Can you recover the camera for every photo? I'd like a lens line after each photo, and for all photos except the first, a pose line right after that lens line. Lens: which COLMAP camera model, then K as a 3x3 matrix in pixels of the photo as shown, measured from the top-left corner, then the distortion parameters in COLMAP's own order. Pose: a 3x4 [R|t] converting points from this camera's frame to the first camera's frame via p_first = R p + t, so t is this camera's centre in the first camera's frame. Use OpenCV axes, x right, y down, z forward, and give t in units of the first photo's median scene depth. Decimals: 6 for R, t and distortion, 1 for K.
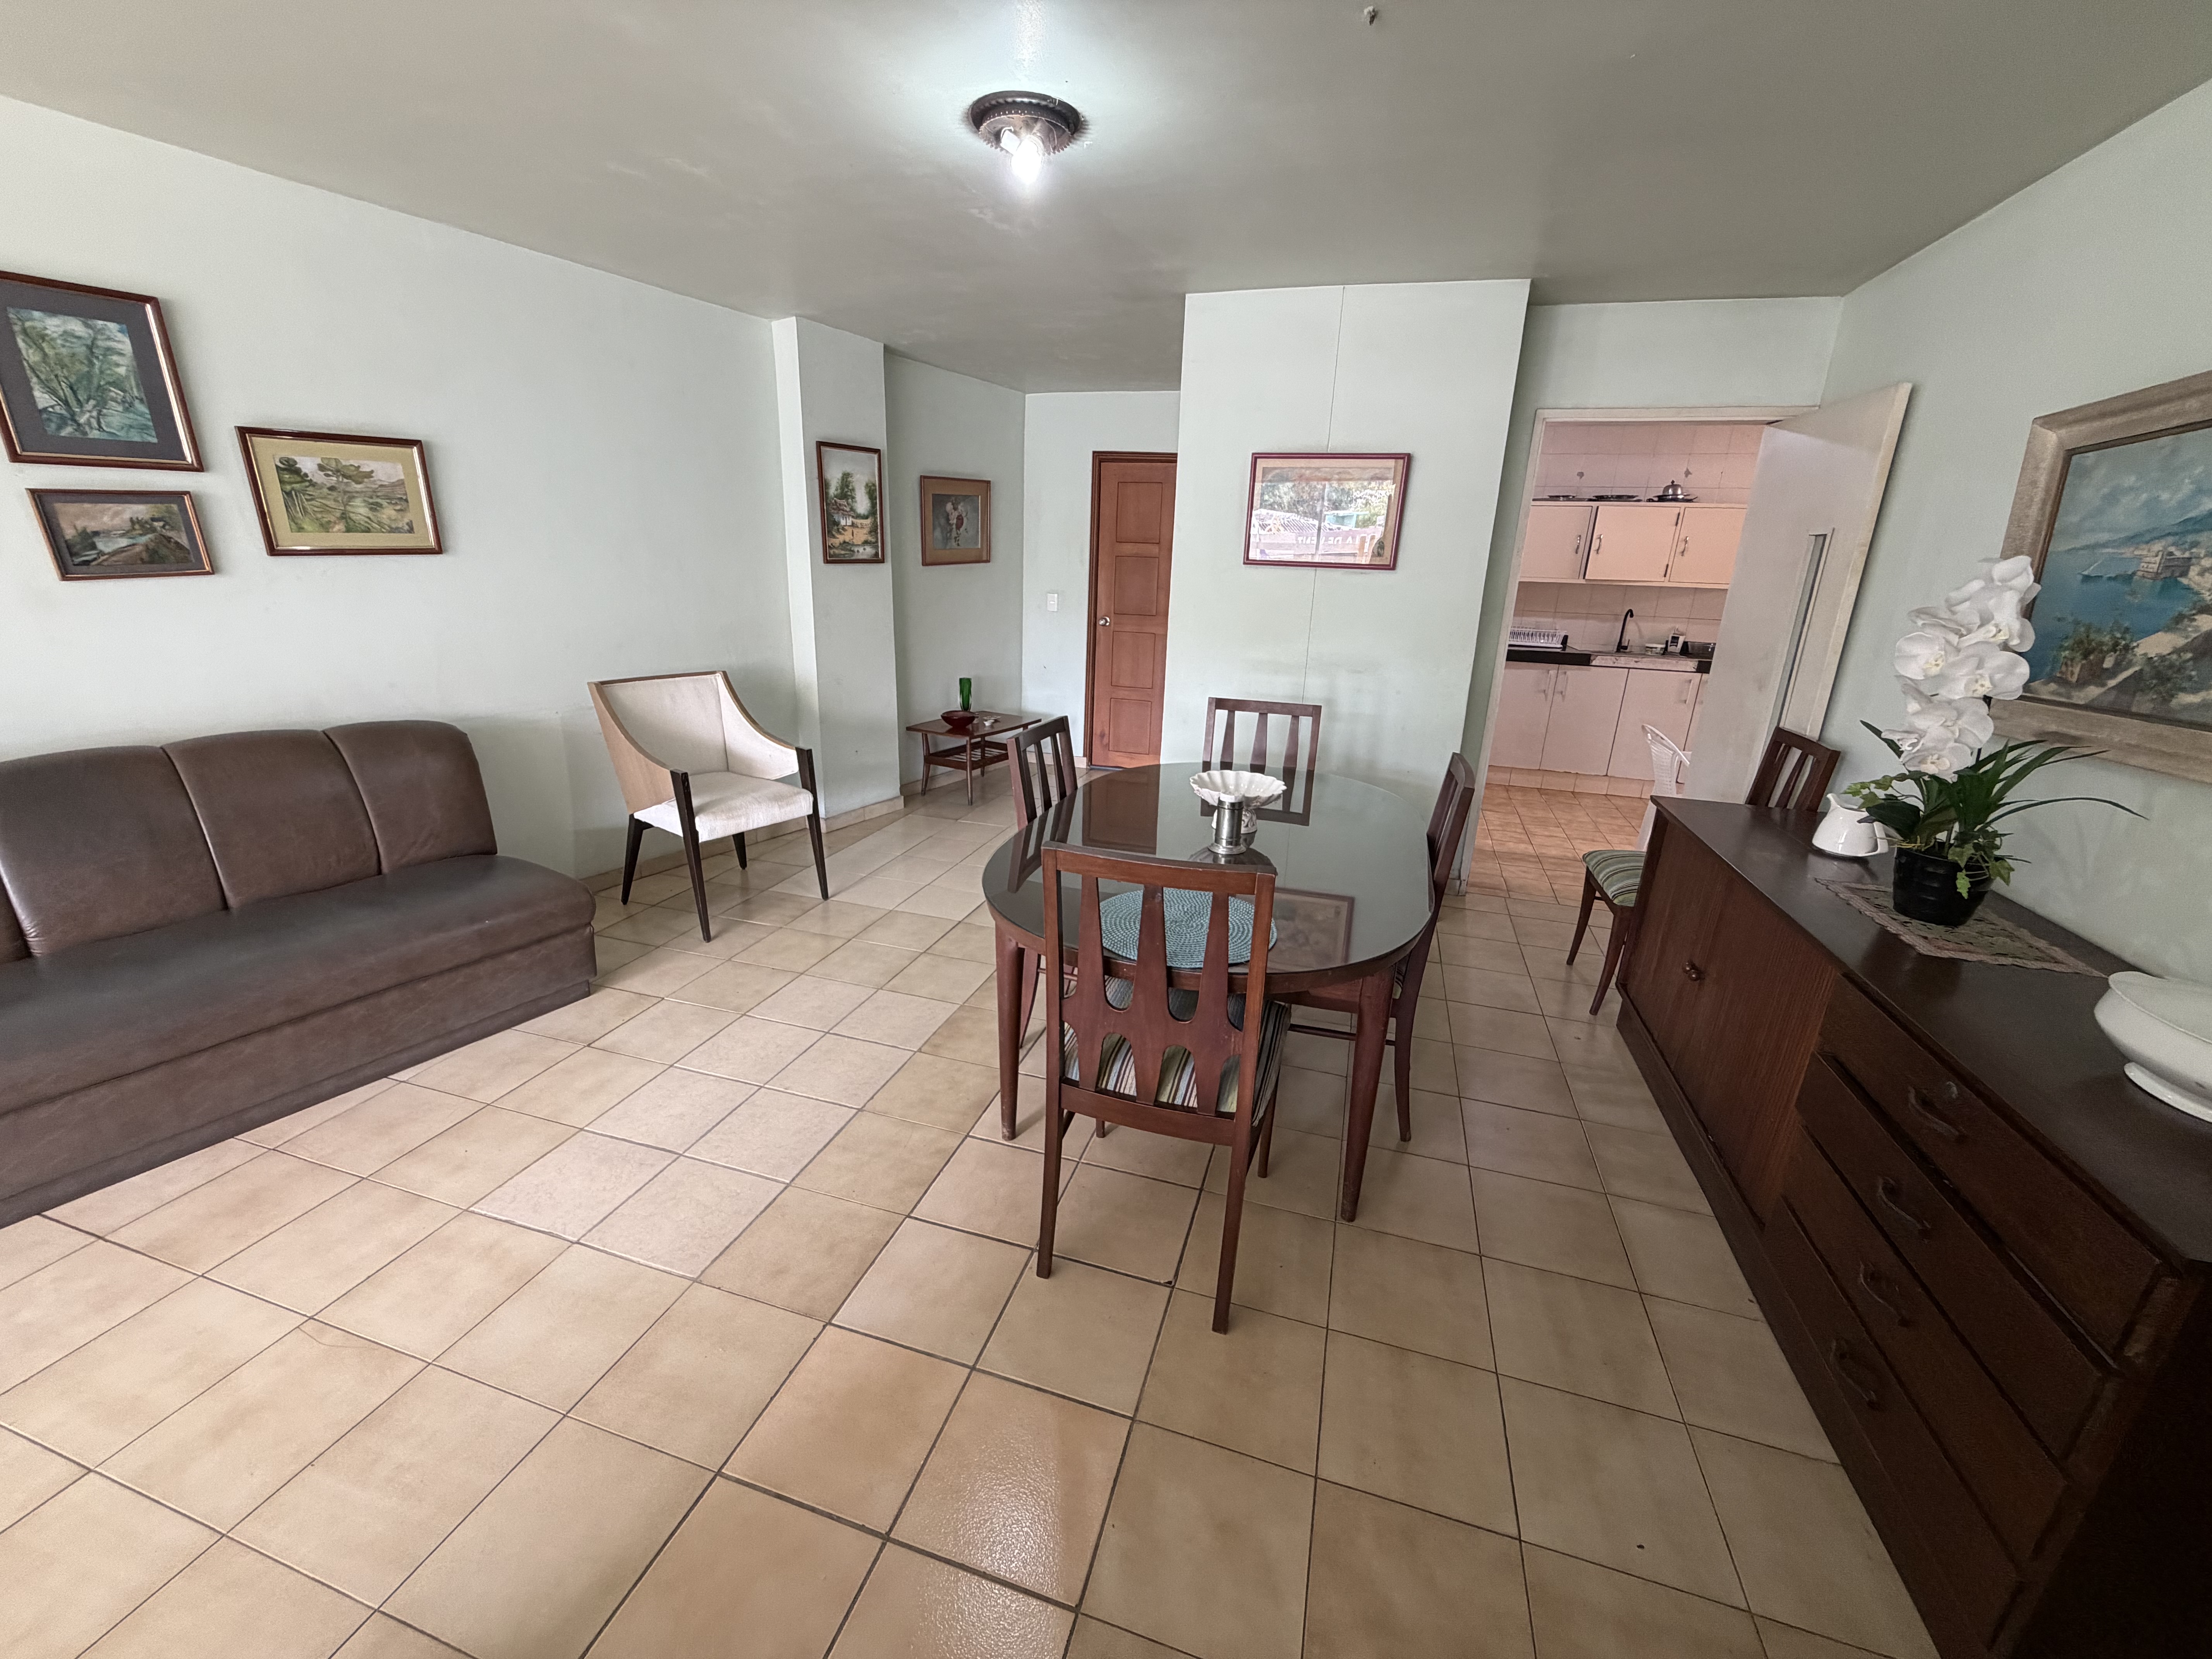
lens RADIAL K [[883.2, 0, 1100.7], [0, 883.2, 828.0], [0, 0, 1]] dist [0.000800, -0.000497]
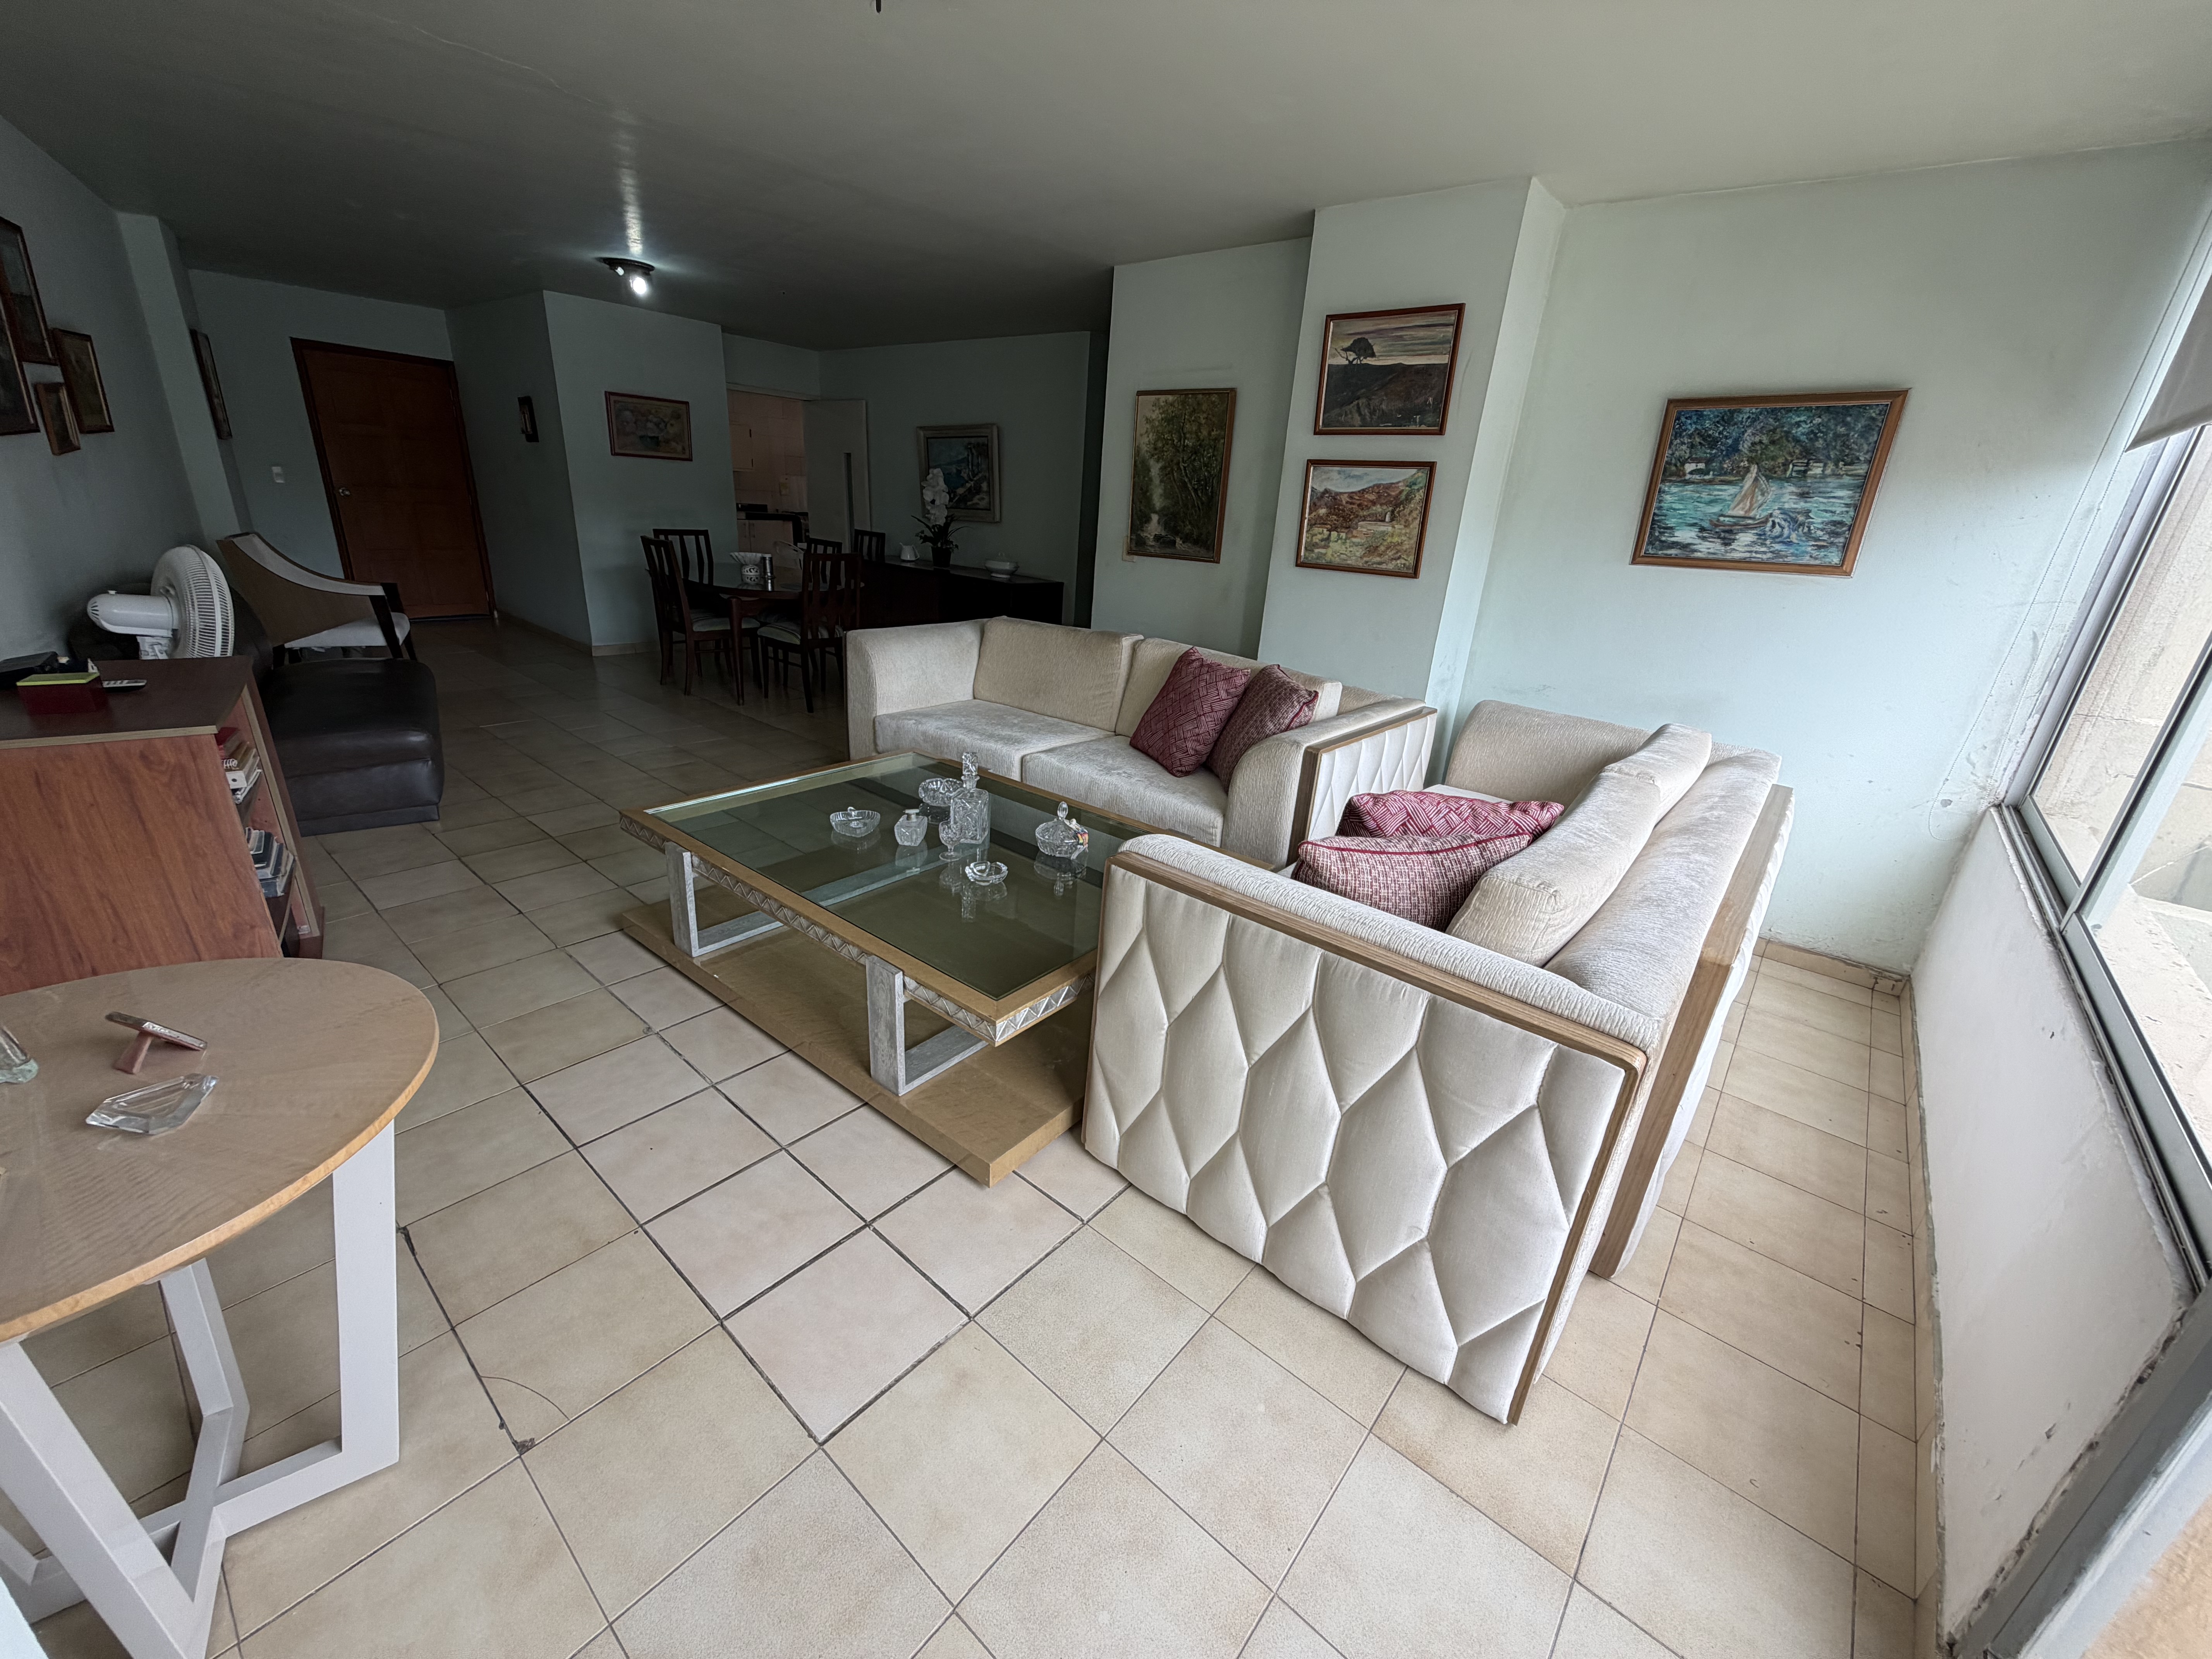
lens RADIAL K [[883.2, 0, 1100.7], [0, 883.2, 828.0], [0, 0, 1]] dist [0.000800, -0.000497]
pose [[0.397322, -0.329665, 0.856420, -2.153725], [0.221242, 0.940129, 0.259246, 0.288970], [-0.890610, 0.086472, 0.446470, -1.071950]]
